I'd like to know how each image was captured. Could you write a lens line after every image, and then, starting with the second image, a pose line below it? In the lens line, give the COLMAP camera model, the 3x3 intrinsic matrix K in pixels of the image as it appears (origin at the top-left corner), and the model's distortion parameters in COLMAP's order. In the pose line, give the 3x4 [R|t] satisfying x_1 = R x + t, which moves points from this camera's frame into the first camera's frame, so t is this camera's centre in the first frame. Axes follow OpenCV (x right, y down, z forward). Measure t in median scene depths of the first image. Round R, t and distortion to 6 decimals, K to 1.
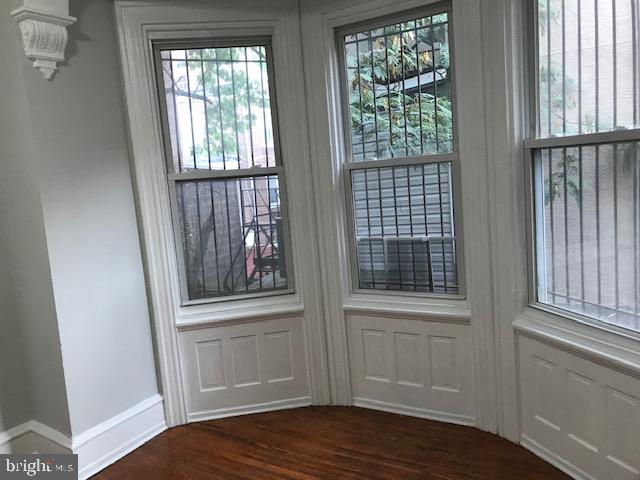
lens RADIAL K [[496.7, 0, 320.0], [0, 496.7, 240.0], [0, 0, 1]] dist [0.004404, -0.077790]
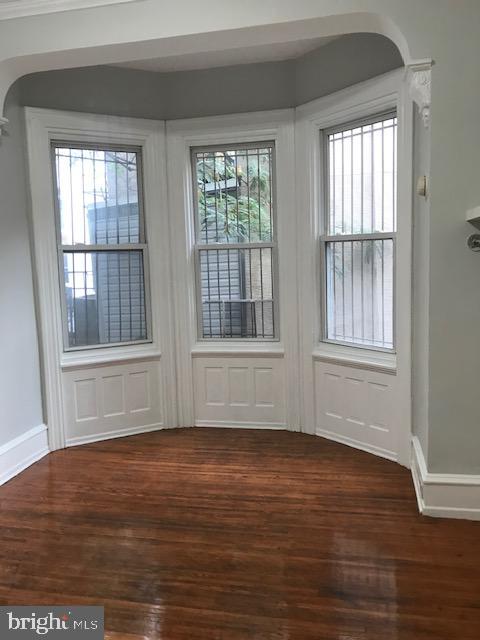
lens RADIAL K [[496.7, 0, 240.0], [0, 496.7, 320.0], [0, 0, 1]] dist [0.004404, -0.077790]
pose [[0.948334, 0.010843, 0.317088, -0.259385], [-0.002880, 0.999669, -0.025572, 0.085306], [-0.317260, 0.023338, 0.948051, -0.327852]]
